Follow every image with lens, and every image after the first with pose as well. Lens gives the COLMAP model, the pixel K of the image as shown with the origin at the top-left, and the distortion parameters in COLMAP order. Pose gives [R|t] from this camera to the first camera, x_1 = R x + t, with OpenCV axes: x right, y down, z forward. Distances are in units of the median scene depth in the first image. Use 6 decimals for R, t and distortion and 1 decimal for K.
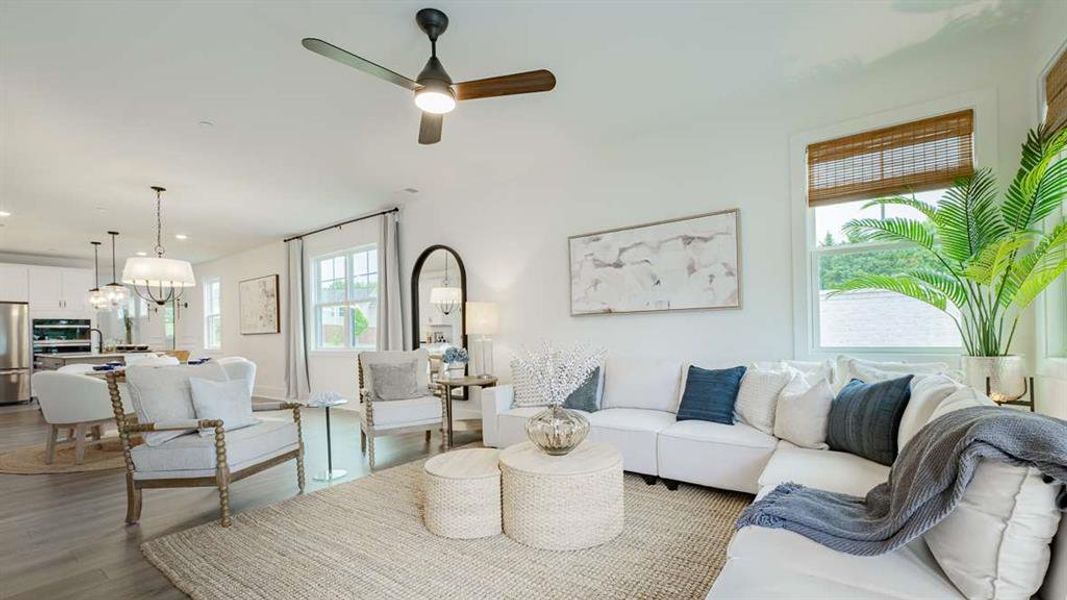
lens RADIAL K [[454.2, 0, 532.2], [0, 454.2, 341.5], [0, 0, 1]] dist [-0.001686, -0.001212]
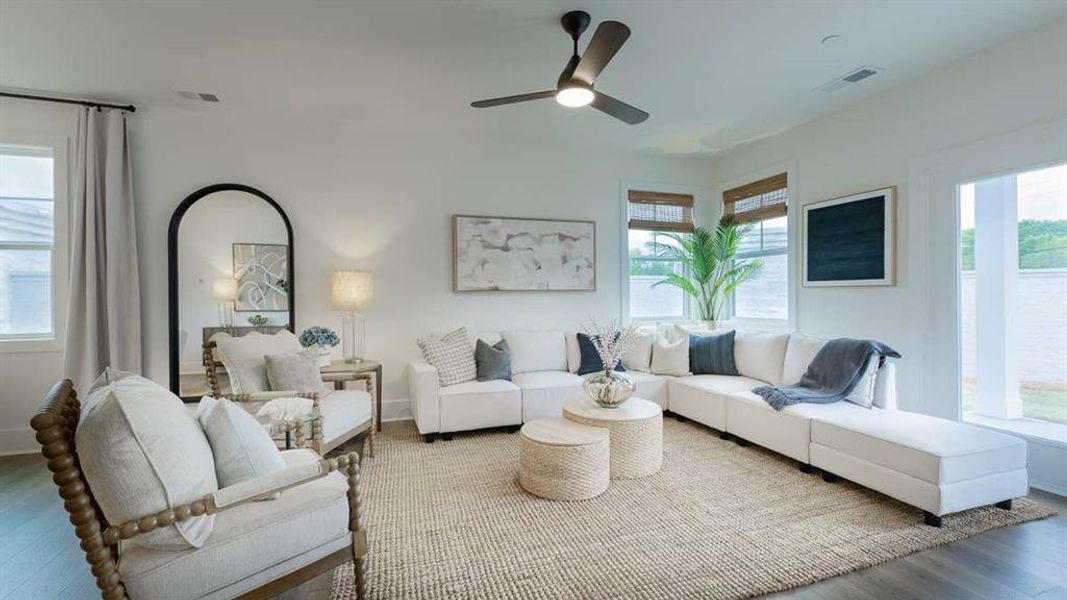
lens RADIAL K [[454.2, 0, 530.9], [0, 454.2, 305.2], [0, 0, 1]] dist [-0.001686, -0.001212]
pose [[0.583293, 0.001555, 0.812260, -0.734118], [0.010879, 0.999894, -0.009727, -0.015839], [-0.812189, 0.014510, 0.583214, 0.299863]]
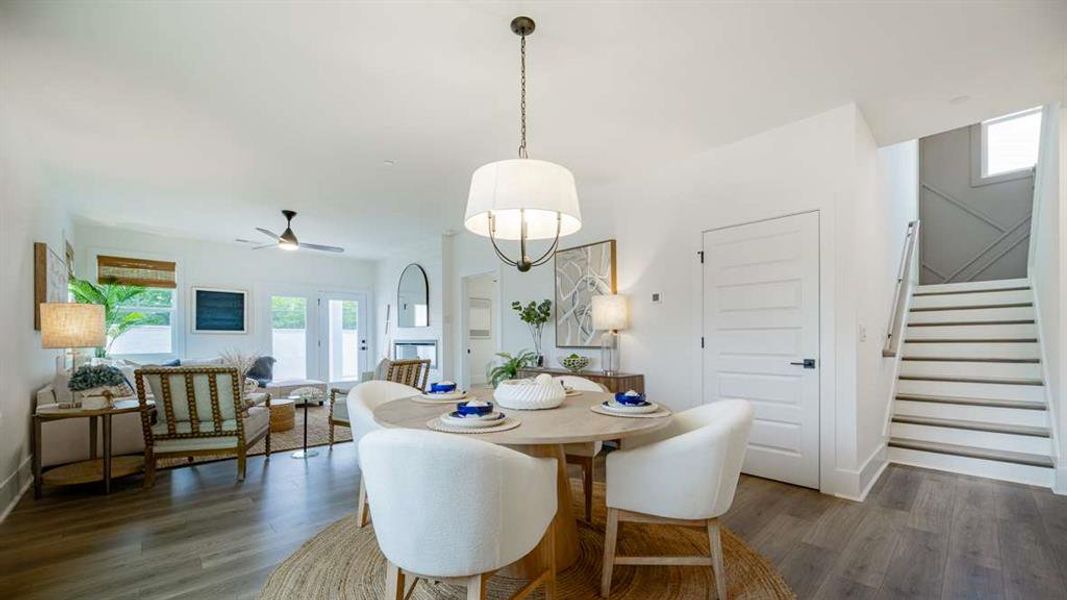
lens RADIAL K [[416.0, 0, 536.4], [0, 416.0, 342.3], [0, 0, 1]] dist [0.005449, -0.002475]
pose [[-0.983362, 0.020903, 0.180452, -1.211889], [0.024605, 0.999530, 0.018300, -0.019878], [-0.179985, 0.022436, -0.983413, 1.883147]]
